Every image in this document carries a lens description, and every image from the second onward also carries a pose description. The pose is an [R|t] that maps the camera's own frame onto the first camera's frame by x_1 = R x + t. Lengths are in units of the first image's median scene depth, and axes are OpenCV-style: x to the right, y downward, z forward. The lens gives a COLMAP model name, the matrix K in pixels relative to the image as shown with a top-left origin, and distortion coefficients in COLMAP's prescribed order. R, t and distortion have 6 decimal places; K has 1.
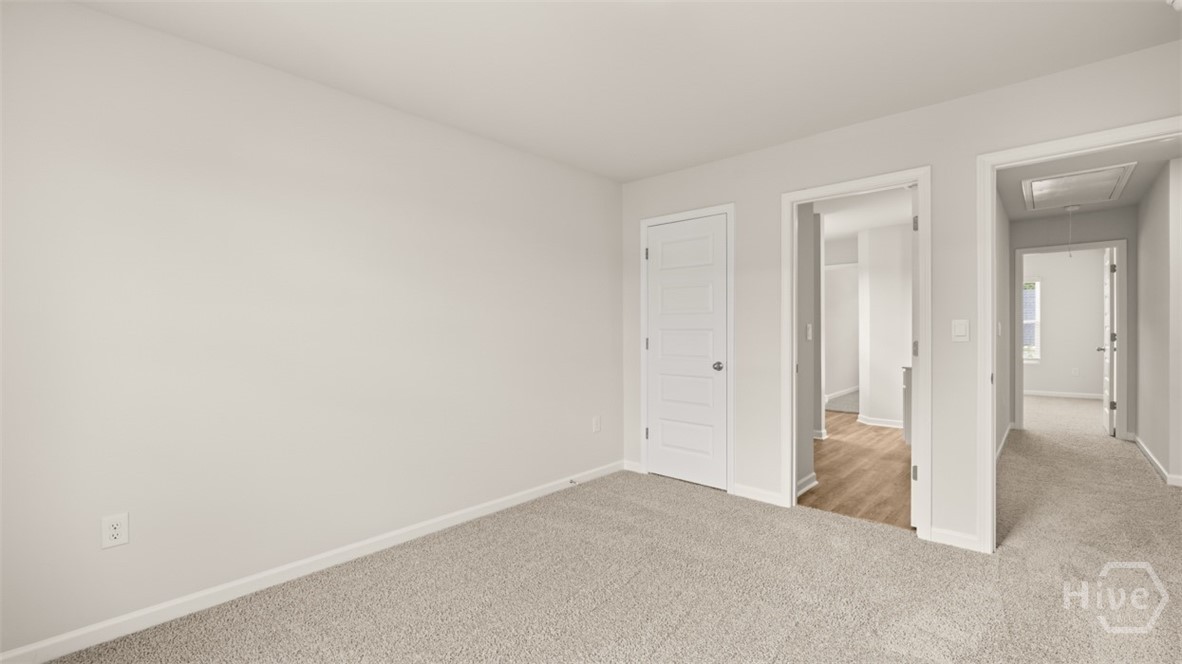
lens RADIAL K [[493.5, 0, 589.8], [0, 493.5, 332.5], [0, 0, 1]] dist [0.001385, 0.000106]
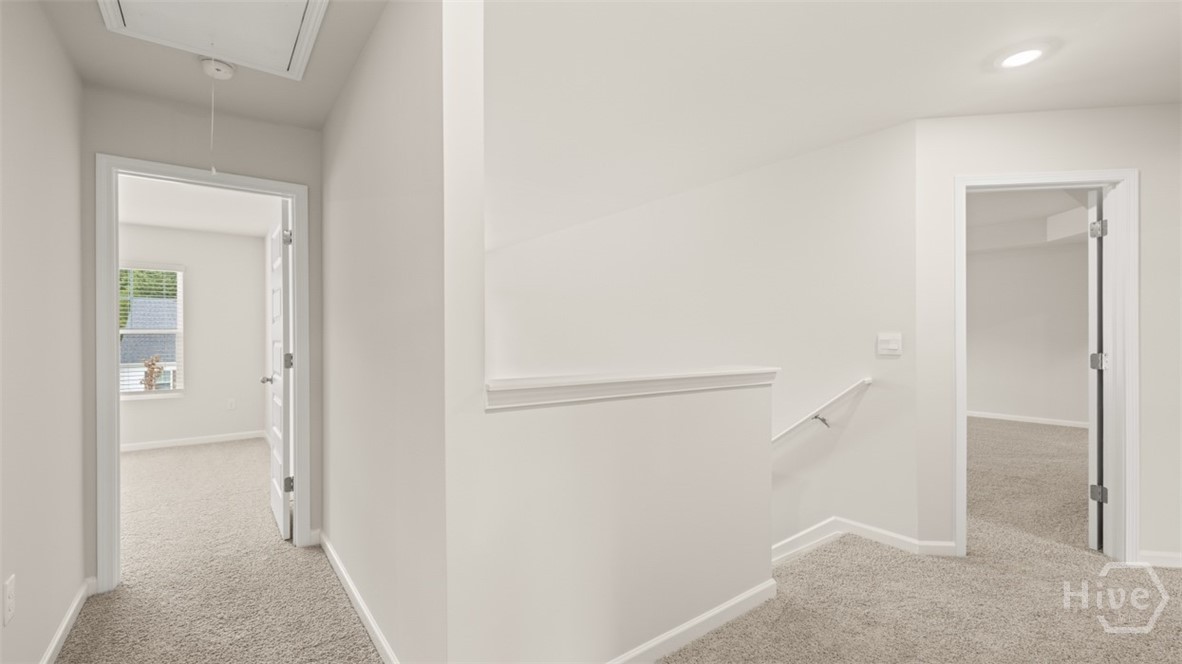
lens RADIAL K [[493.5, 0, 593.8], [0, 493.5, 339.1], [0, 0, 1]] dist [0.001385, 0.000106]
pose [[0.163410, 0.000603, 0.986558, 2.980775], [0.009573, 0.999952, -0.002197, -0.053044], [-0.986512, 0.009803, 0.163396, 2.992790]]
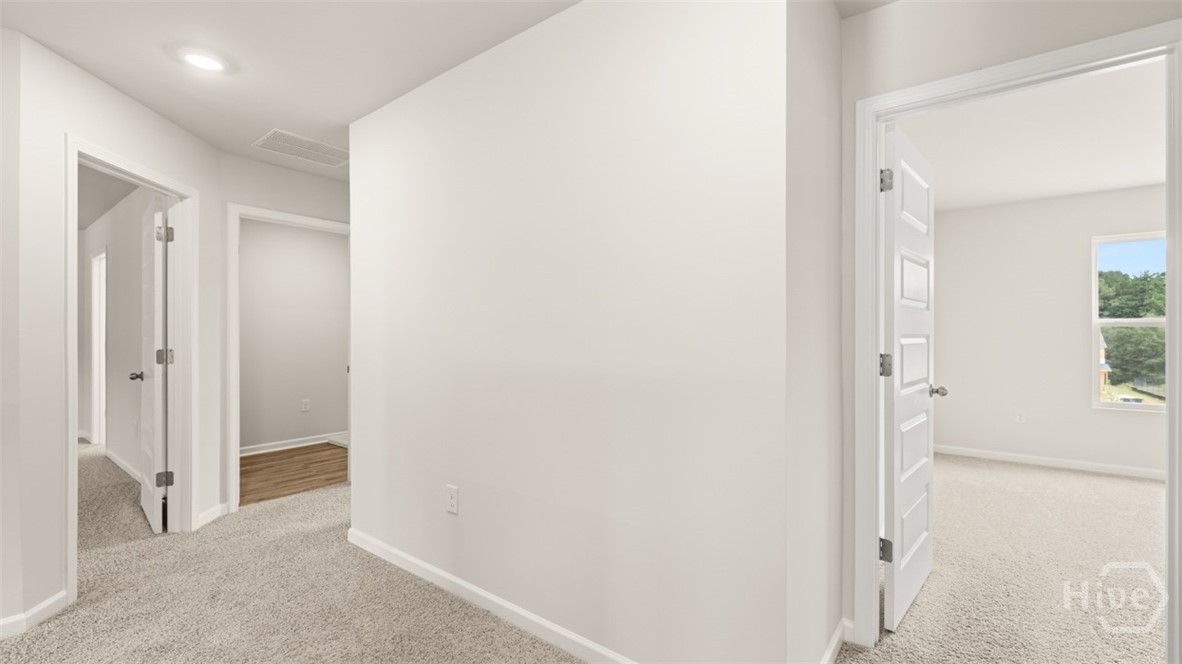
lens RADIAL K [[493.5, 0, 585.1], [0, 493.5, 333.2], [0, 0, 1]] dist [0.001385, 0.000106]
pose [[-0.996766, 0.003858, -0.080269, 5.010549], [0.003319, 0.999971, 0.006847, -0.070592], [0.080293, 0.006558, -0.996750, 4.907291]]
